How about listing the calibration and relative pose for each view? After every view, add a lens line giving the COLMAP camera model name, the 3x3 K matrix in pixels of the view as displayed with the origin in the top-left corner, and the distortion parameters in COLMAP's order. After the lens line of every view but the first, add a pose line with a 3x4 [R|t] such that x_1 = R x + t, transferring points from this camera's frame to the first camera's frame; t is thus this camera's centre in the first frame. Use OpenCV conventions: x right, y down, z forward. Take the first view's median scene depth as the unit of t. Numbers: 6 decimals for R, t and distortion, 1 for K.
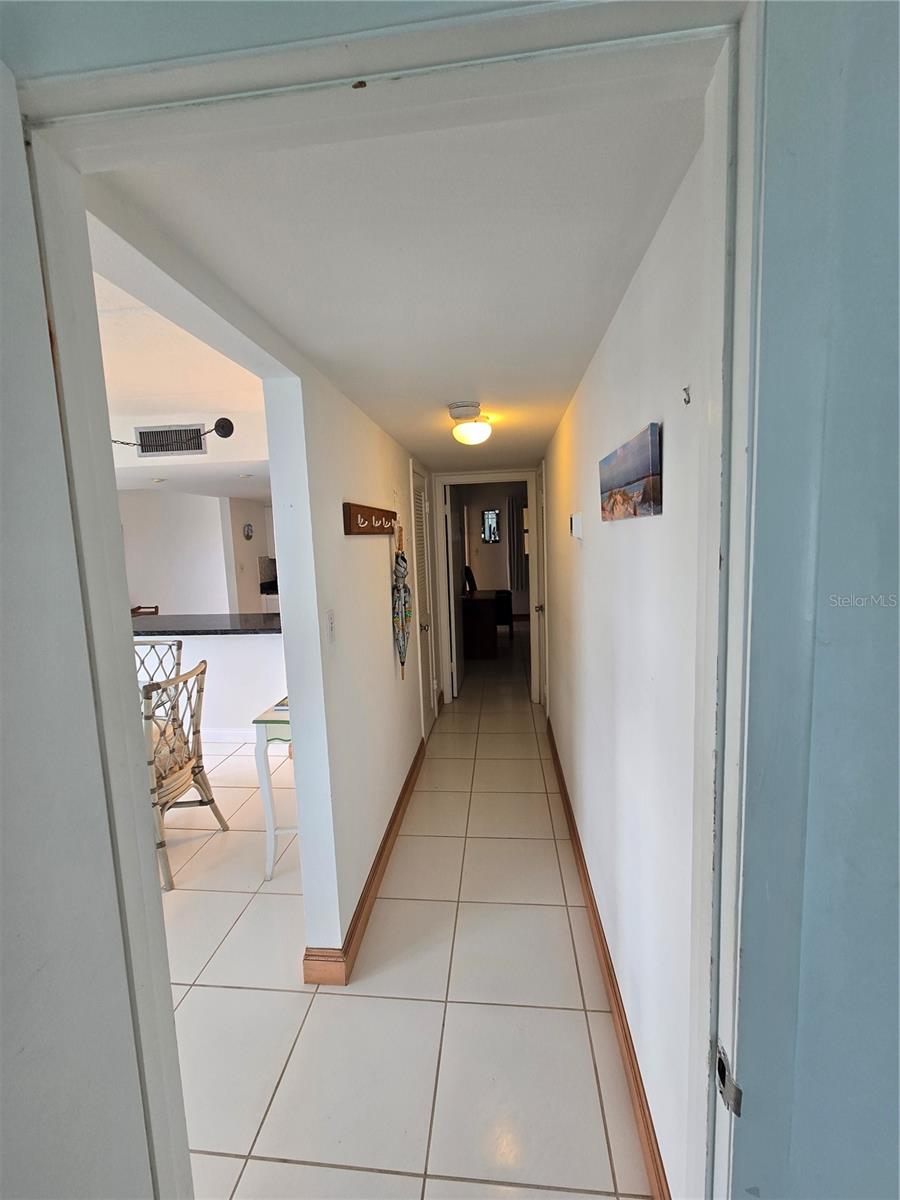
lens RADIAL K [[495.8, 0, 451.0], [0, 495.8, 596.6], [0, 0, 1]] dist [0.001278, -0.002093]
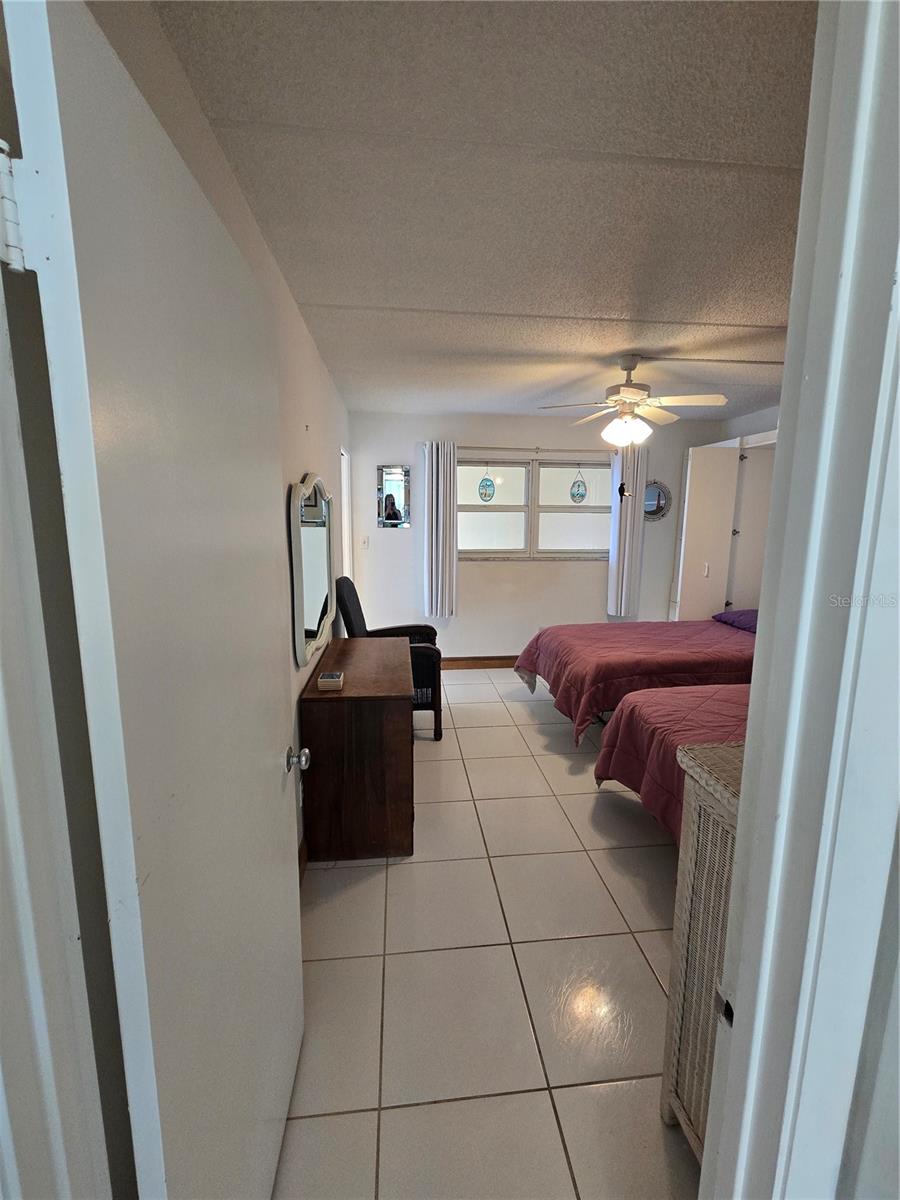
lens RADIAL K [[495.8, 0, 455.0], [0, 495.8, 597.0], [0, 0, 1]] dist [0.001278, -0.002093]
pose [[0.975995, 0.008733, 0.217619, 0.038754], [-0.017414, 0.999126, 0.038005, -0.074758], [-0.217097, -0.040883, 0.975293, 0.623011]]
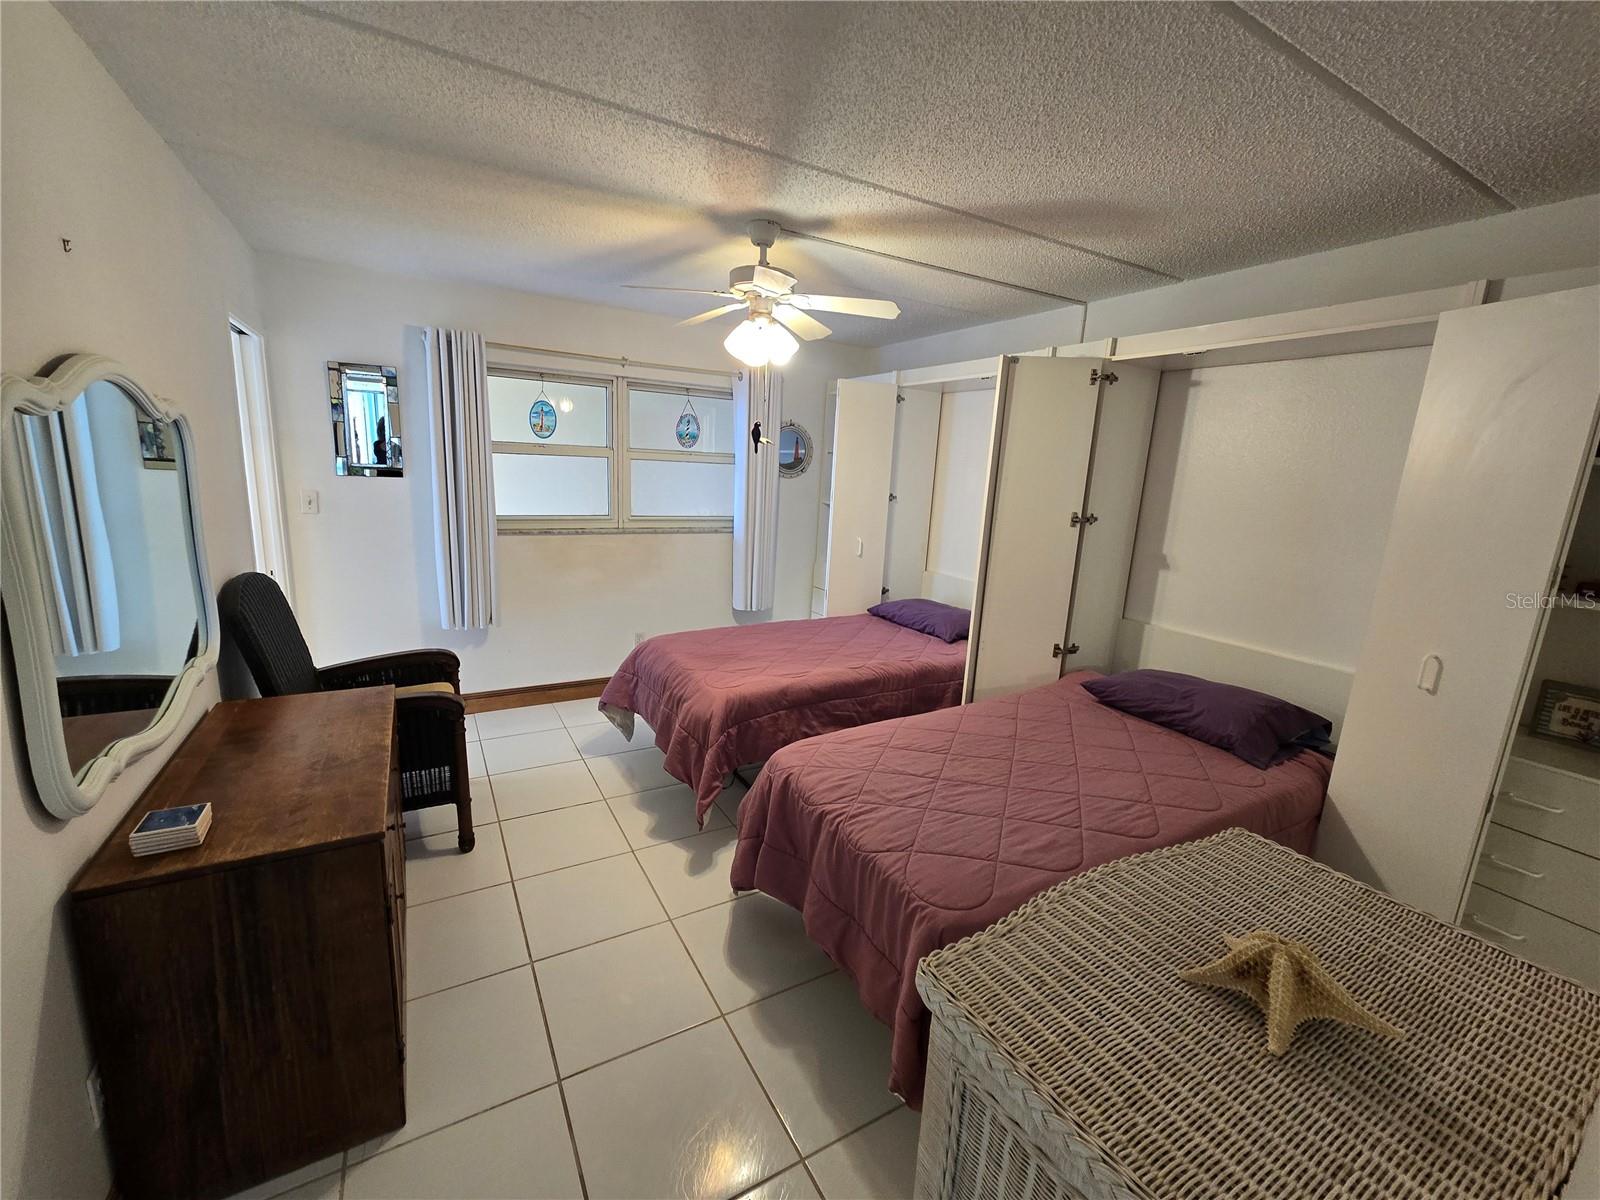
lens RADIAL K [[661.1, 0, 789.2], [0, 661.1, 603.9], [0, 0, 1]] dist [0.001278, -0.002093]
pose [[0.816190, -0.041736, 0.576274, 0.070716], [-0.009290, 0.996311, 0.085314, -0.091176], [-0.577709, -0.074986, 0.812791, 0.698602]]
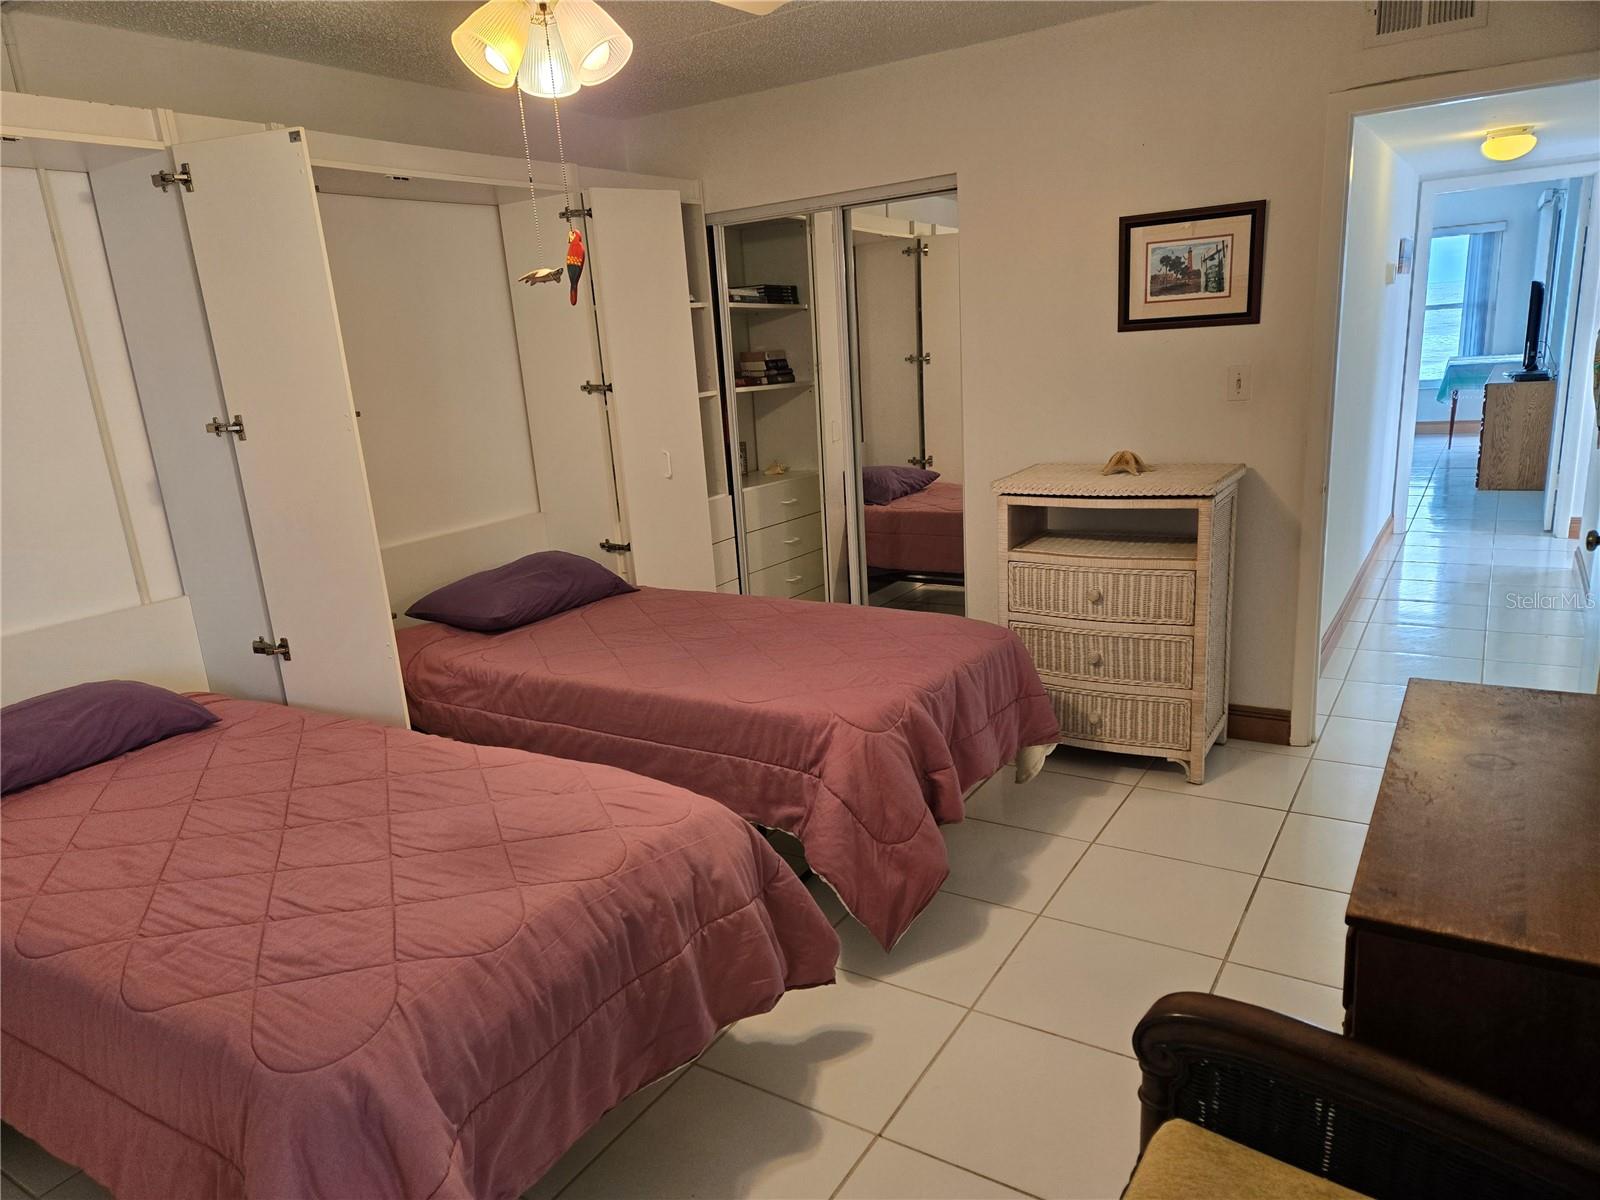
lens RADIAL K [[1075.1, 0, 782.5], [0, 1075.1, 625.5], [0, 0, 1]] dist [0.057466, -0.040765]
pose [[-0.887693, -0.016656, 0.460135, 0.101802], [0.158277, 0.927407, 0.338918, -0.159474], [-0.432377, 0.373683, -0.820616, 1.318970]]
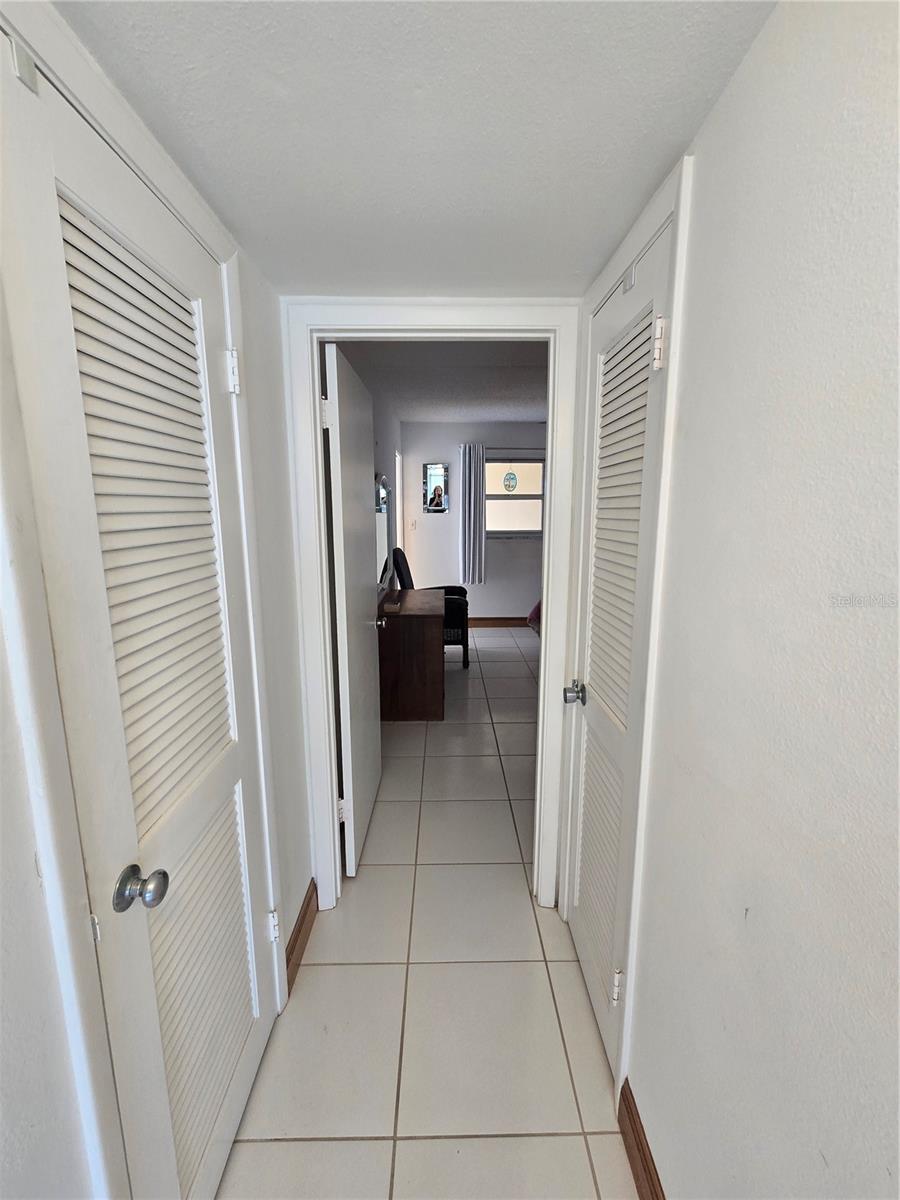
lens RADIAL K [[495.8, 0, 453.0], [0, 495.8, 593.6], [0, 0, 1]] dist [0.001278, -0.002093]
pose [[0.992054, 0.014884, 0.124933, 0.028603], [-0.021071, 0.998608, 0.048348, -0.043399], [-0.124040, -0.050596, 0.990986, 0.437412]]
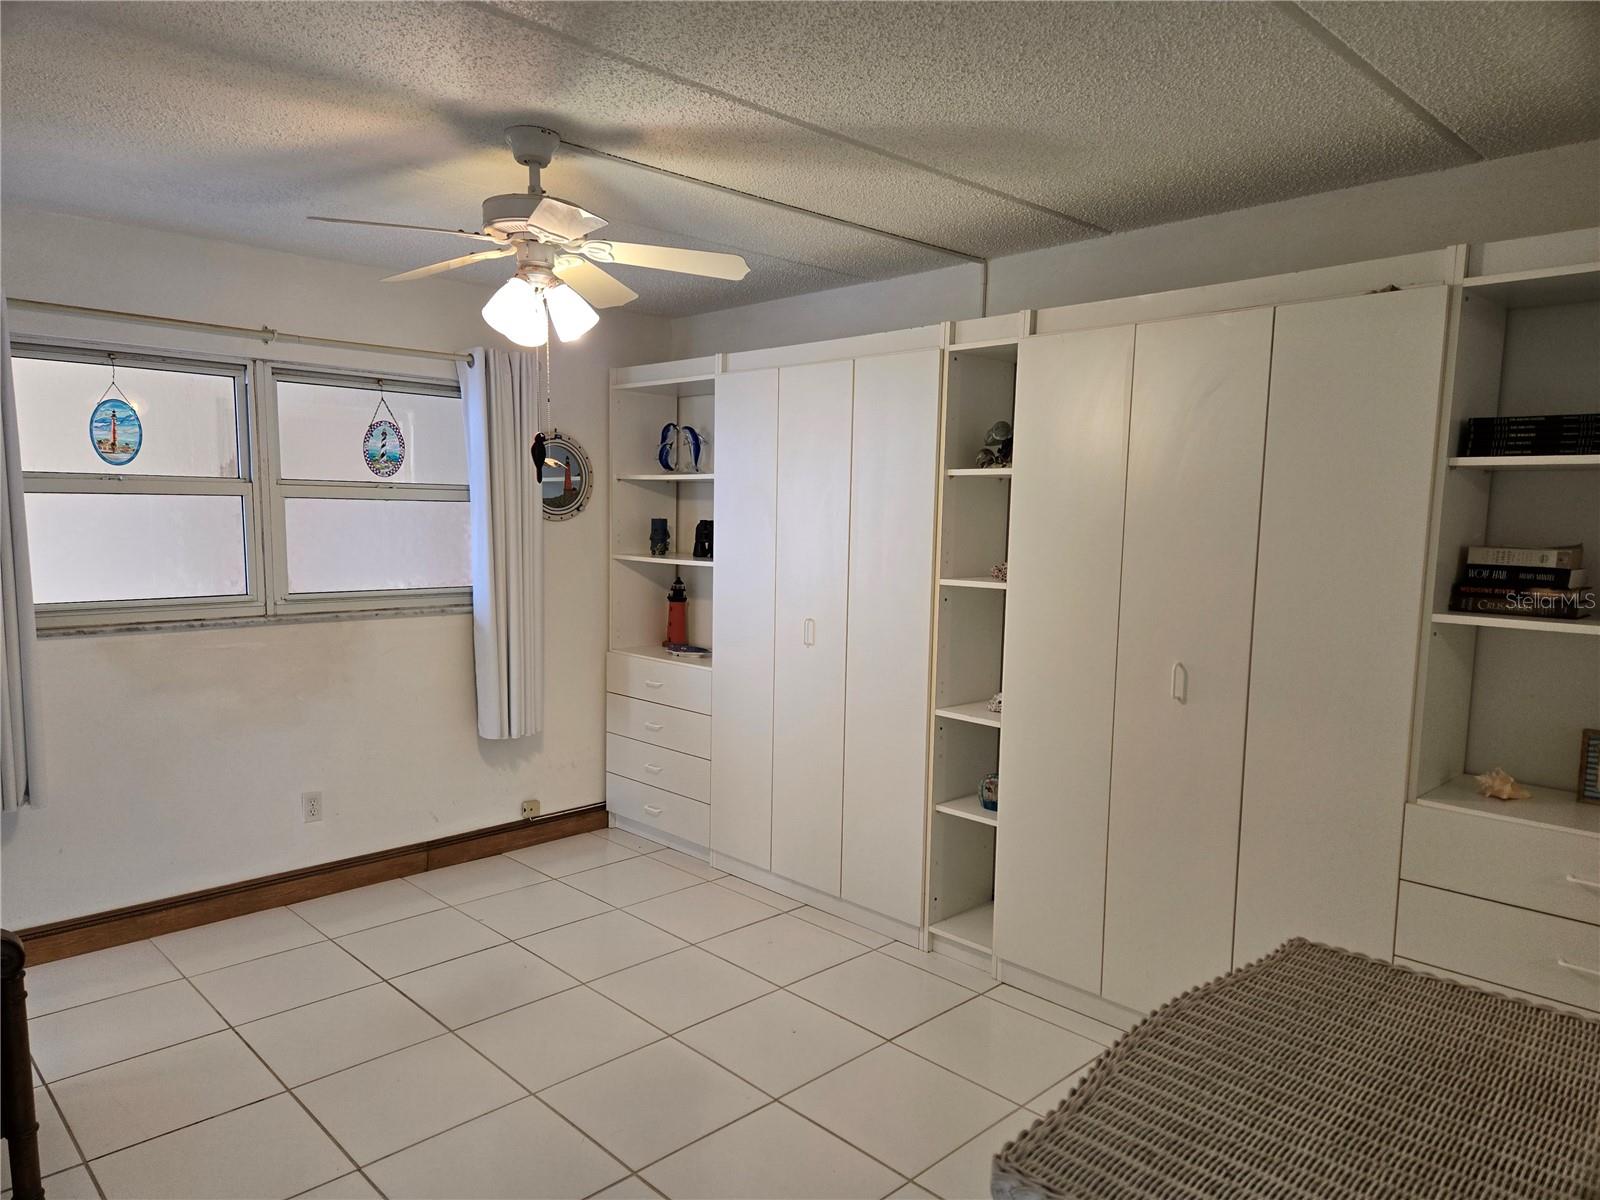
lens RADIAL K [[1075.1, 0, 792.4], [0, 1075.1, 636.4], [0, 0, 1]] dist [0.057466, -0.040765]
pose [[0.646662, -0.042645, 0.761584, 0.031970], [0.051709, 0.998590, 0.012011, -0.088304], [-0.761022, 0.031614, 0.647955, 0.701838]]
